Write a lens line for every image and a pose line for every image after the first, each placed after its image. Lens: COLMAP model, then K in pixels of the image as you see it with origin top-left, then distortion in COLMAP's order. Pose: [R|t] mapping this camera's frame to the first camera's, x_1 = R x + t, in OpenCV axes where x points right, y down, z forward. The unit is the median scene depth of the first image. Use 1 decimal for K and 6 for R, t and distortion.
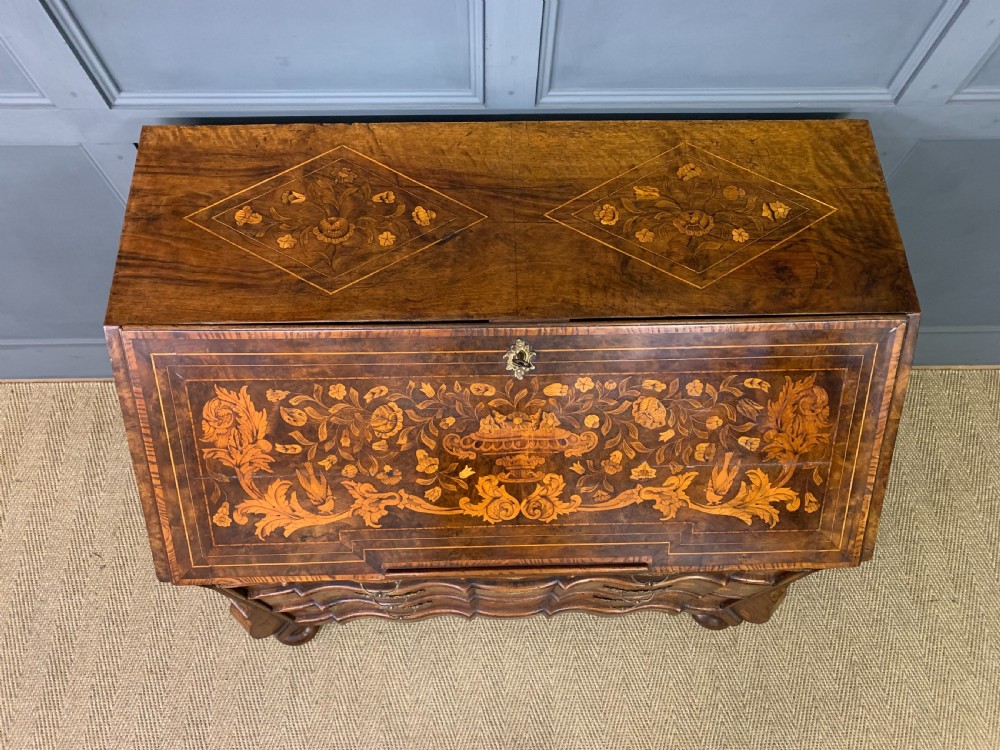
lens RADIAL K [[770.0, 0, 503.6], [0, 770.0, 375.4], [0, 0, 1]] dist [0.037938, -0.034883]
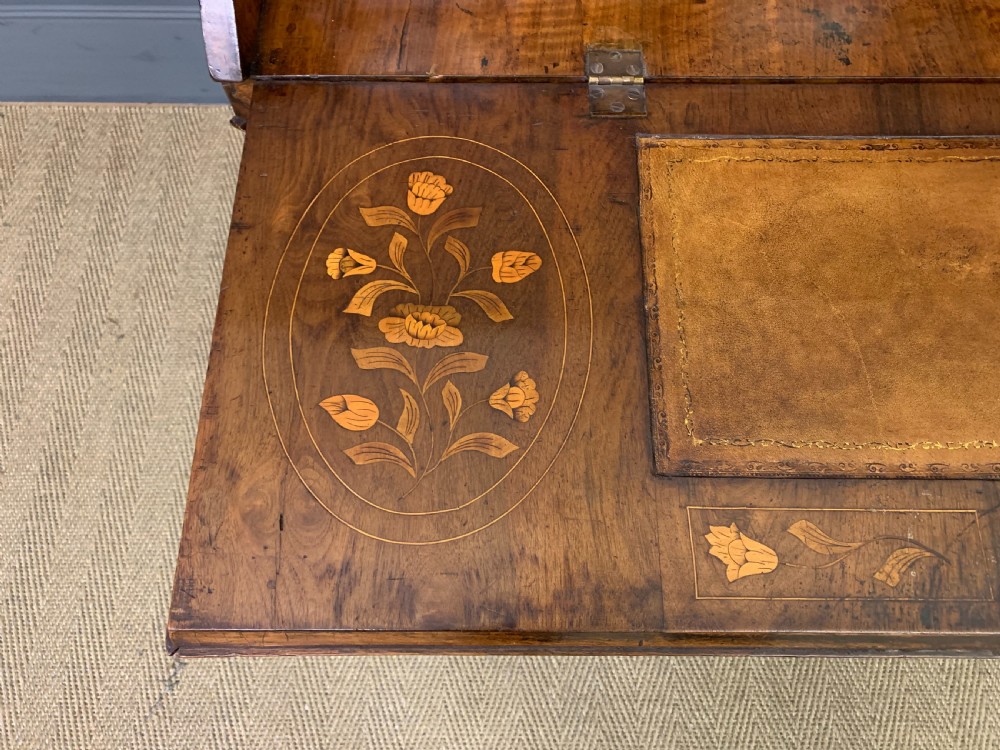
lens RADIAL K [[770.0, 0, 503.7], [0, 770.0, 374.1], [0, 0, 1]] dist [0.037938, -0.034883]
pose [[0.999196, 0.021520, -0.033838, -0.255219], [-0.020849, 0.999581, 0.020072, 0.462616], [0.034256, -0.019350, 0.999226, 0.545628]]
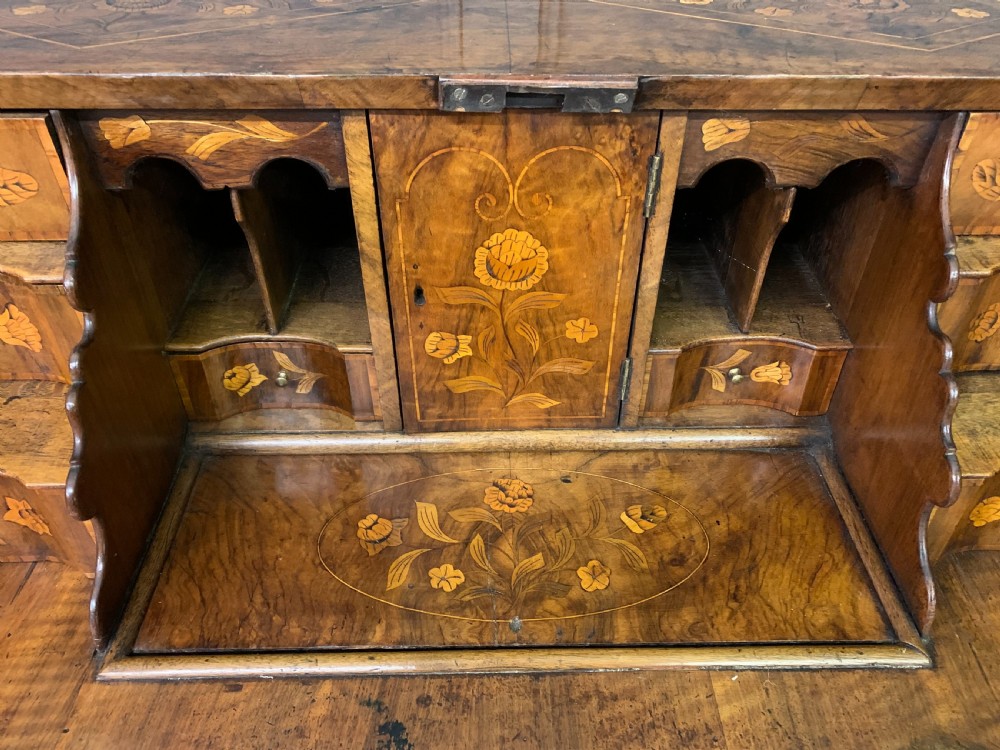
lens RADIAL K [[770.0, 0, 503.5], [0, 770.0, 375.0], [0, 0, 1]] dist [0.037938, -0.034883]
pose [[0.999836, -0.006240, -0.016978, 0.019619], [-0.001908, 0.897009, -0.442008, 0.237246], [0.017988, 0.441968, 0.896850, 0.651592]]
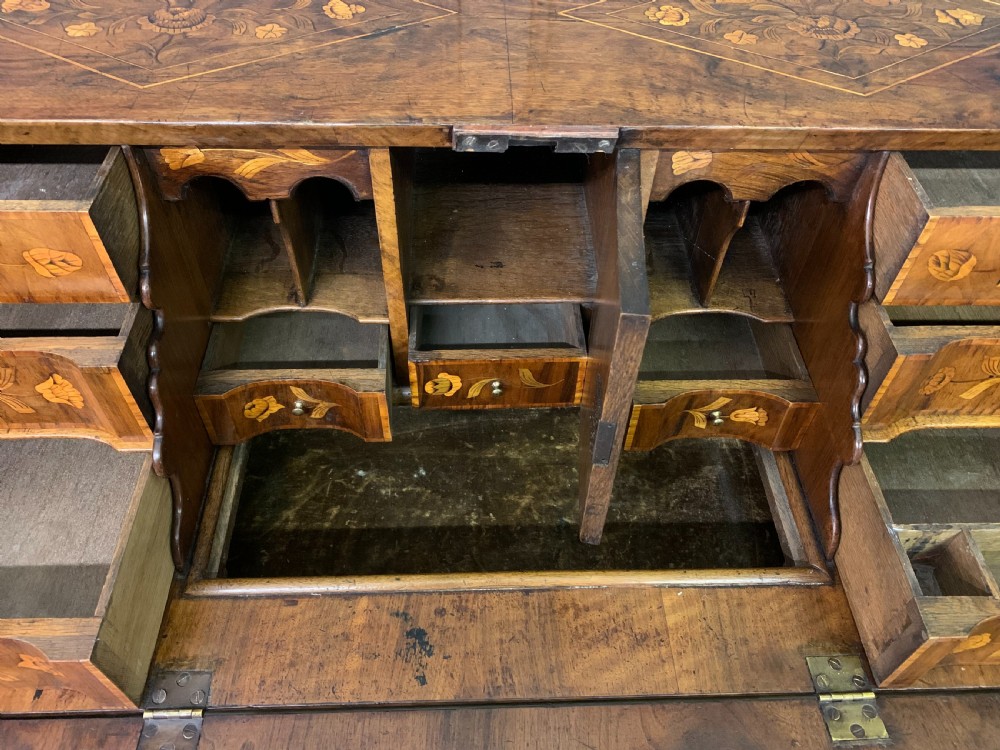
lens RADIAL K [[770.0, 0, 504.0], [0, 770.0, 362.2], [0, 0, 1]] dist [0.037938, -0.034883]
pose [[0.999956, 0.000292, 0.009428, 0.007822], [0.002566, 0.953409, -0.301670, 0.206303], [-0.009077, 0.301681, 0.953366, 0.533739]]
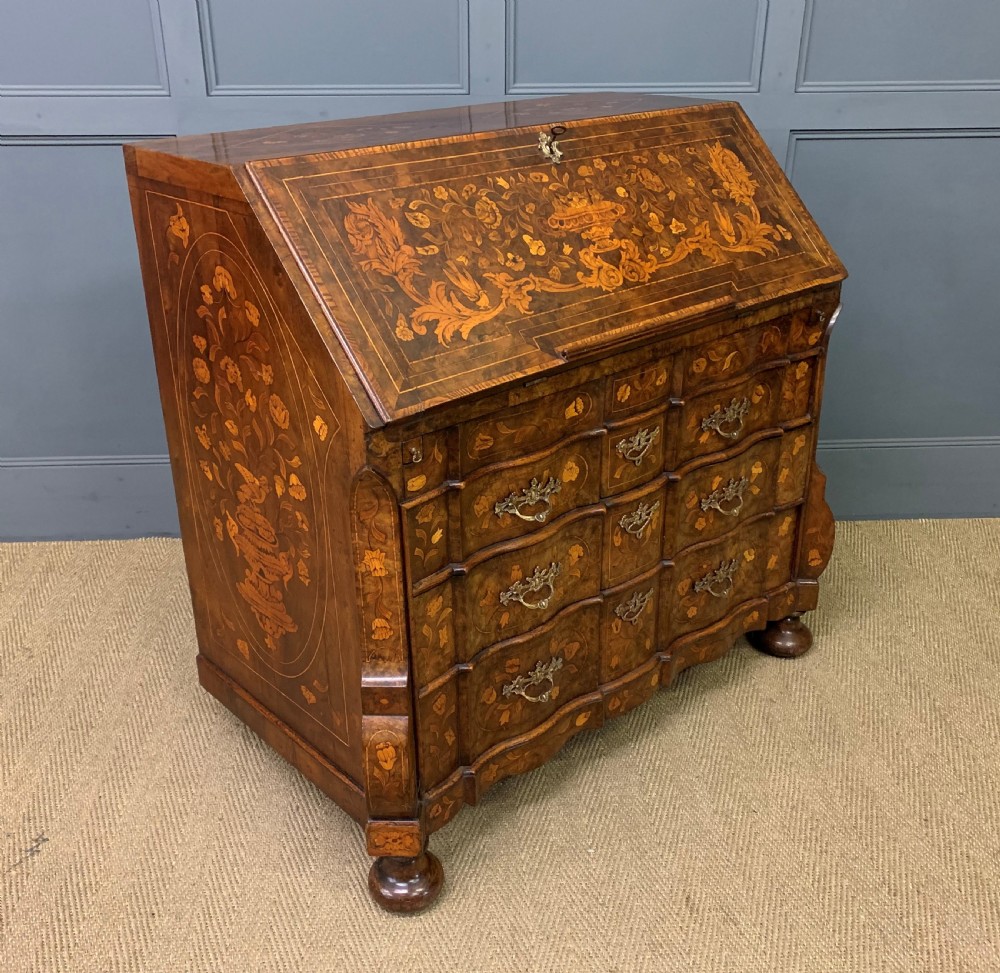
lens RADIAL K [[1080.6, 0, 485.6], [0, 1080.6, 503.1], [0, 0, 1]] dist [0.027323, 0.000000]
pose [[0.772920, -0.309843, 0.553708, -1.083779], [0.595089, 0.656768, -0.463169, 0.992164], [-0.220148, 0.687498, 0.692013, 0.226199]]
